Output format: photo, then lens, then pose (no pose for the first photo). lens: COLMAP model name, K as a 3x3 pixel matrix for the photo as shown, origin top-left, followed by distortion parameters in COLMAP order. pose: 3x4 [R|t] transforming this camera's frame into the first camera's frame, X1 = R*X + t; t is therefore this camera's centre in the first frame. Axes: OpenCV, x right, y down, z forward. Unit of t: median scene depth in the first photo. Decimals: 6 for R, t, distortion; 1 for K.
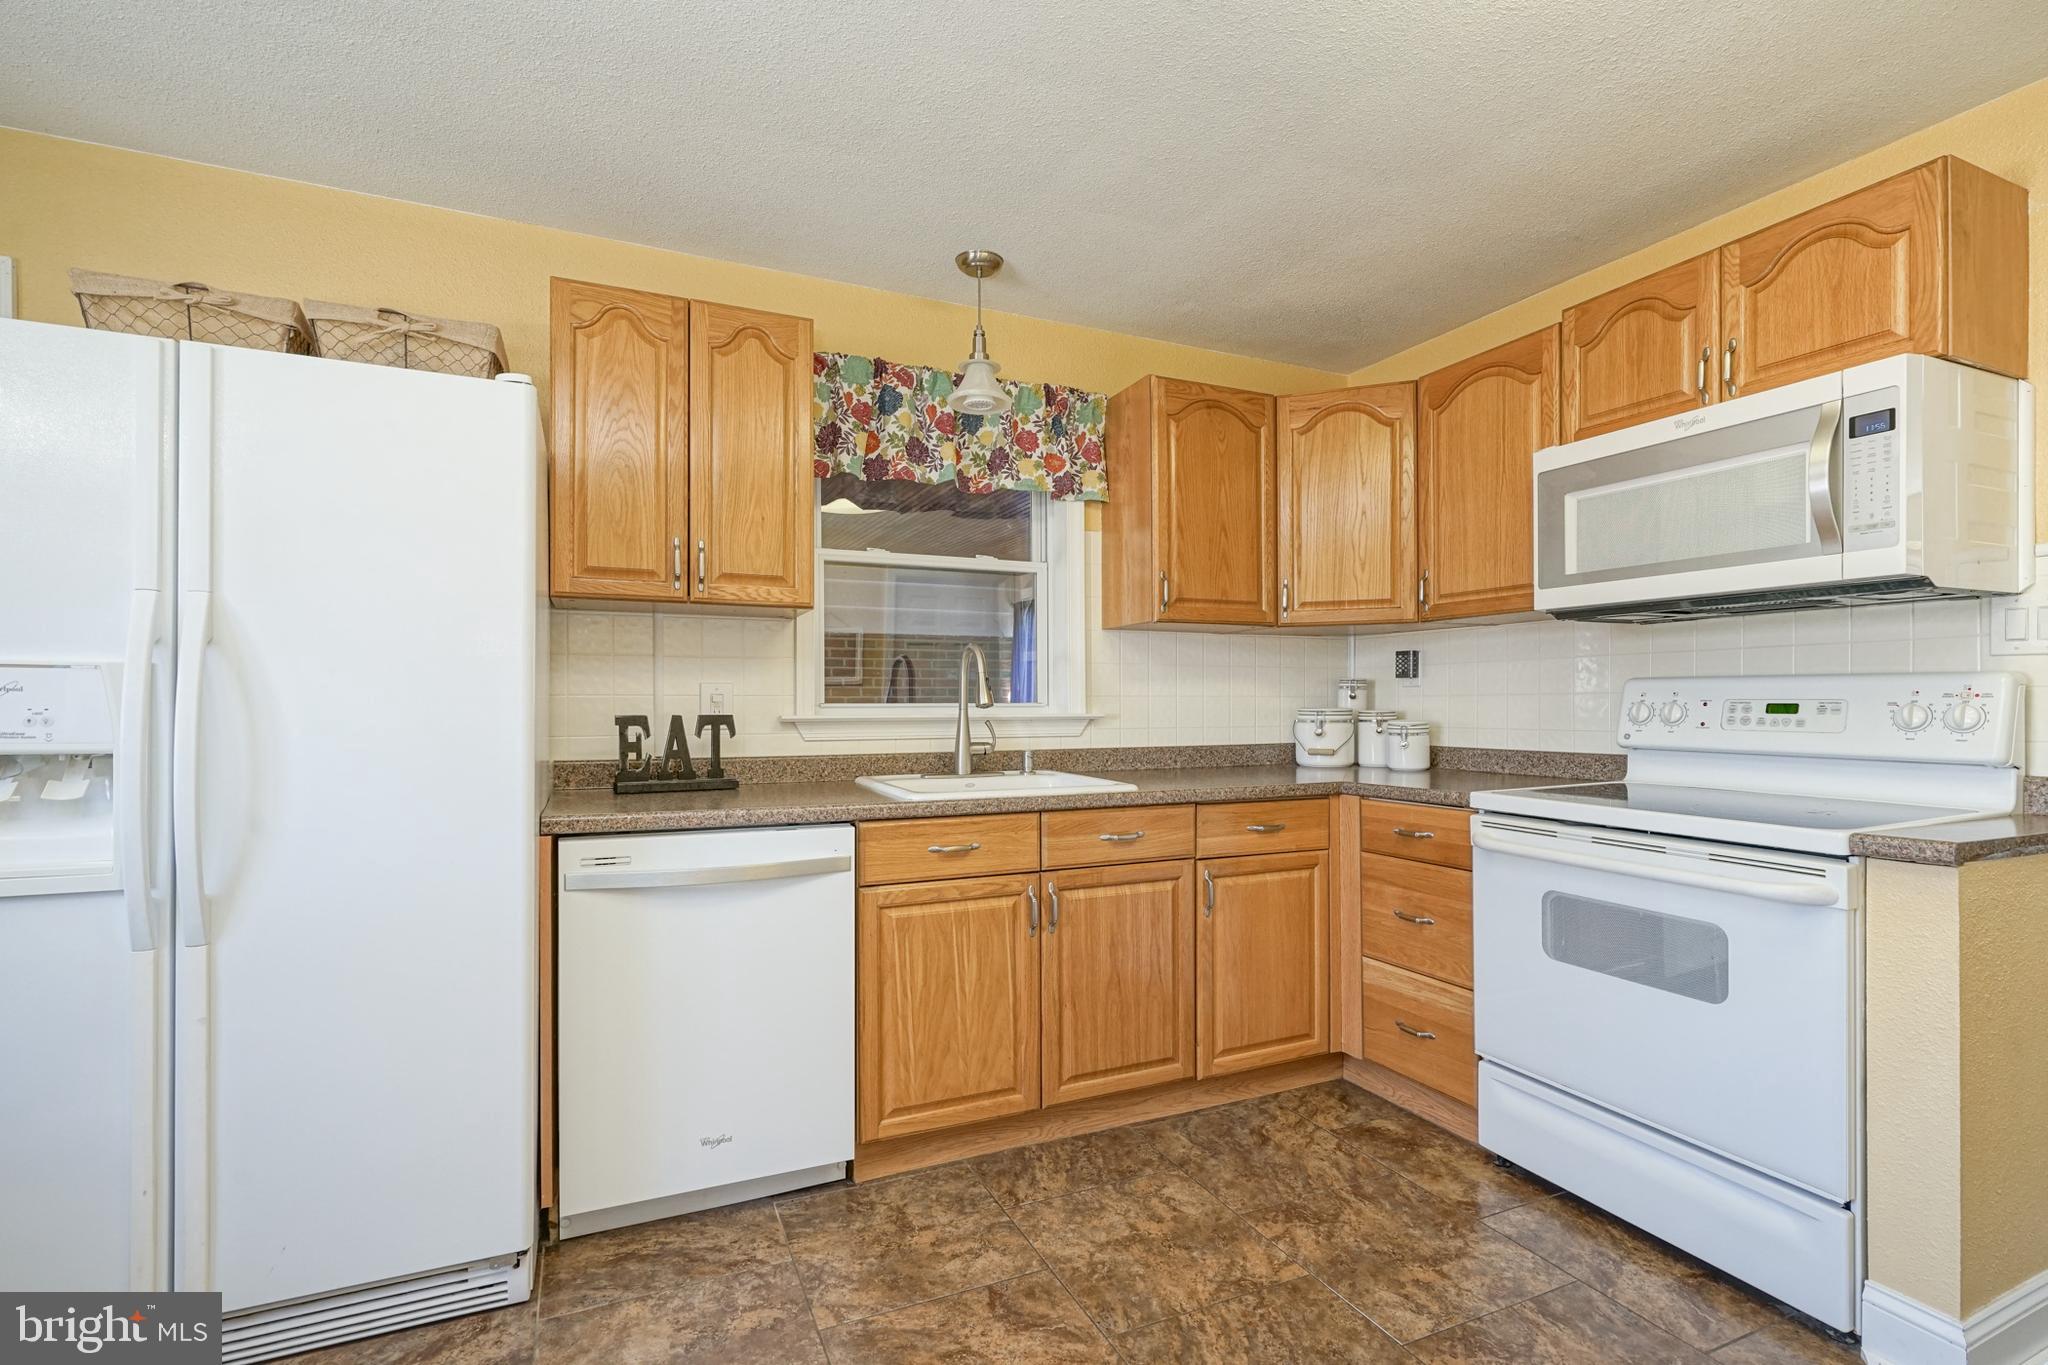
lens RADIAL K [[920.0, 0, 1039.4], [0, 920.0, 706.4], [0, 0, 1]] dist [-0.013802, 0.009937]
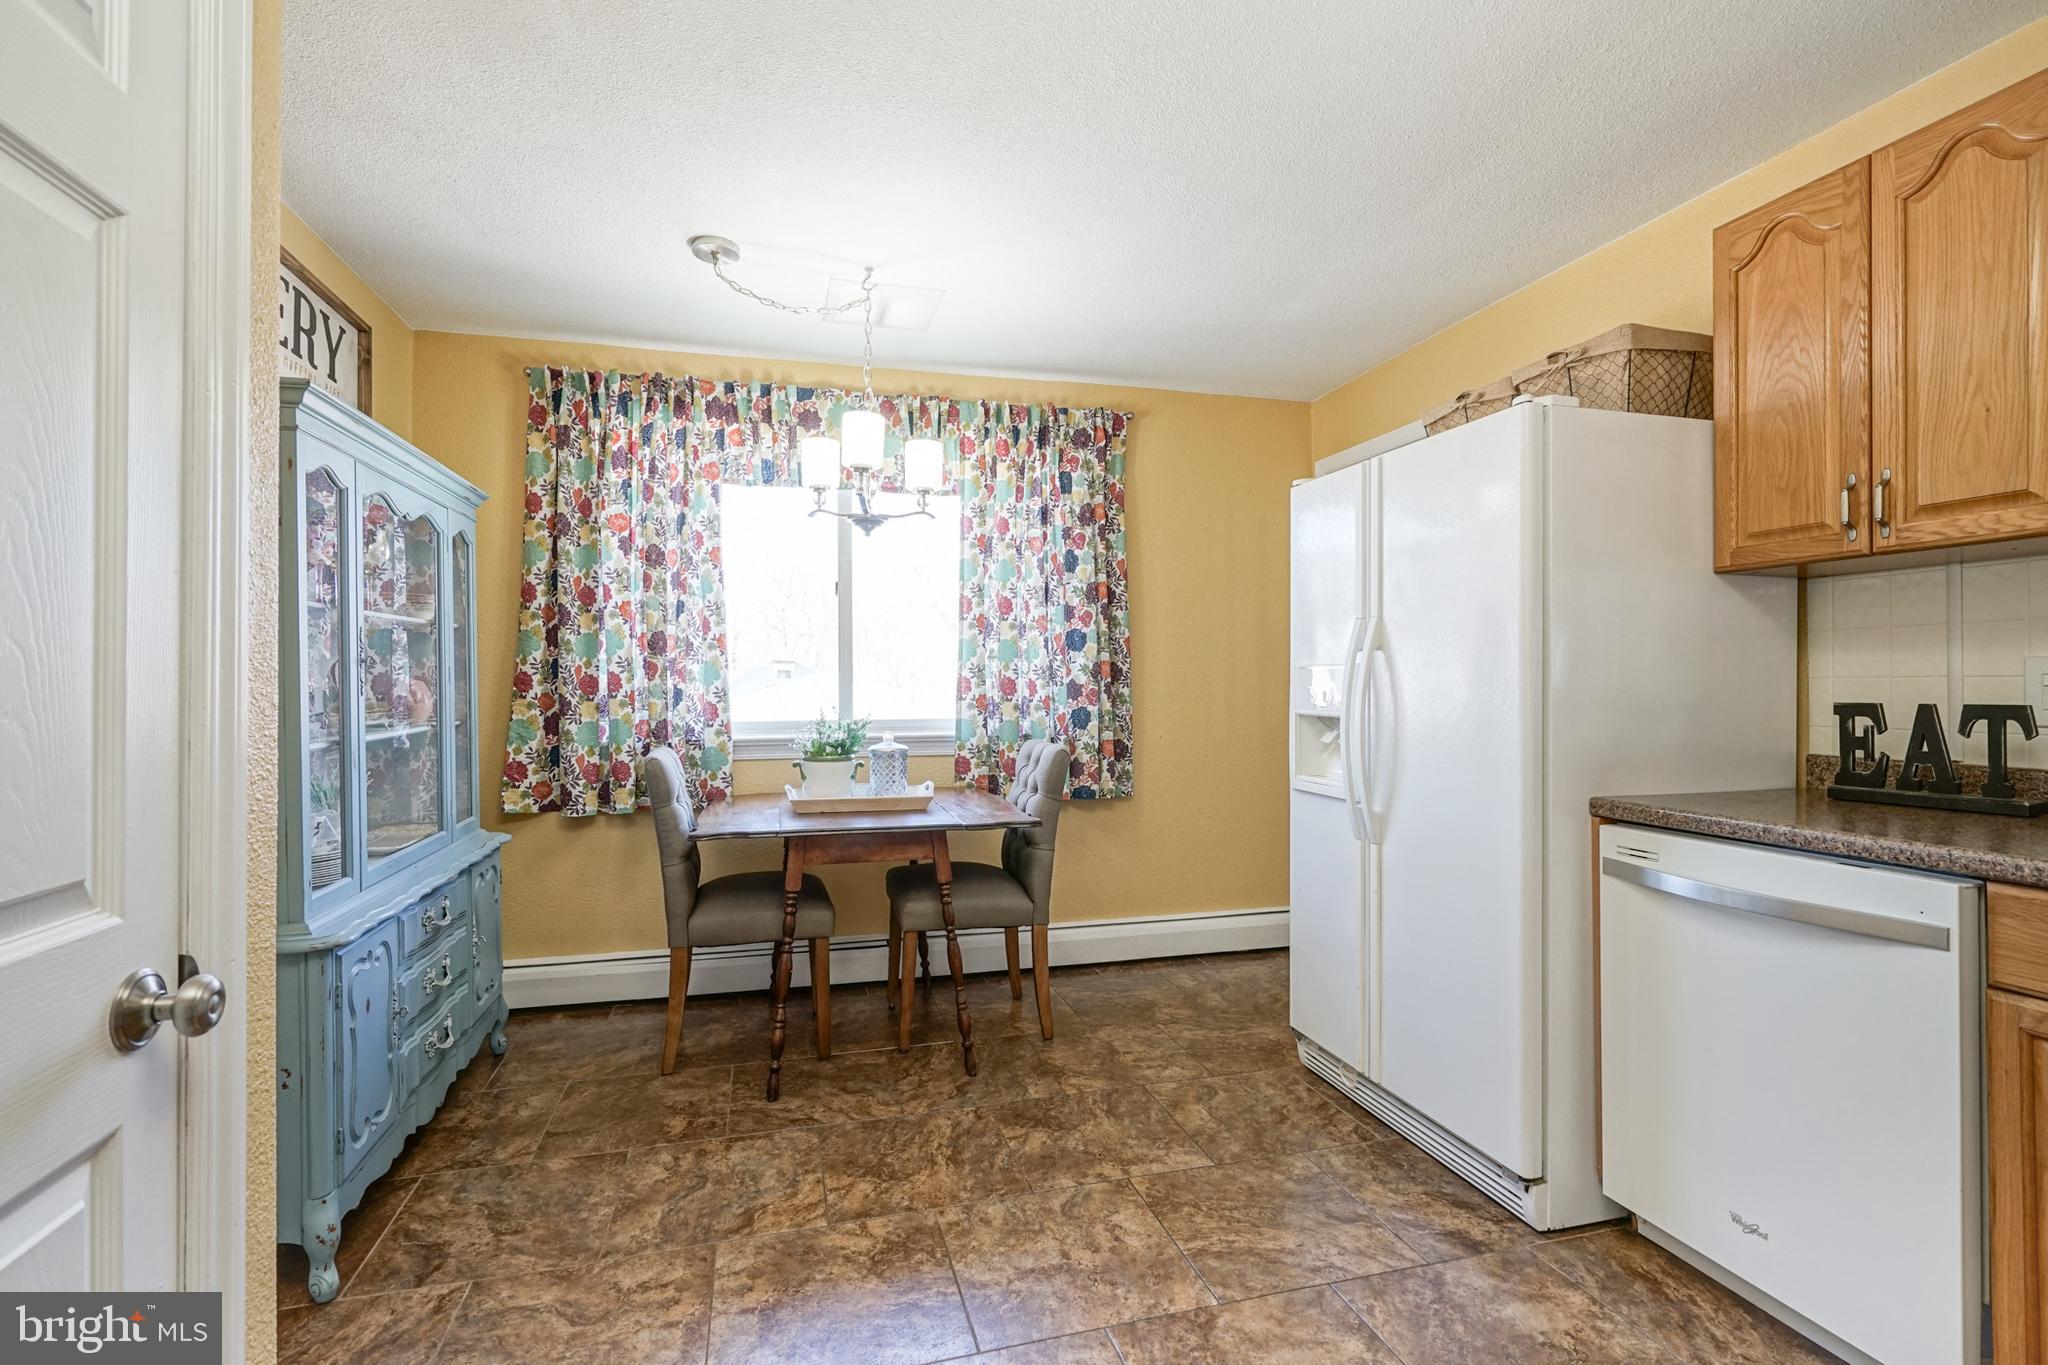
lens RADIAL K [[1012.6, 0, 1013.6], [0, 1012.6, 682.9], [0, 0, 1]] dist [-0.004530, 0.001470]
pose [[-0.190287, -0.001556, -0.981727, 0.493378], [-0.000500, 0.999999, -0.001488, -0.005264], [0.981728, 0.000208, -0.190288, 0.400165]]
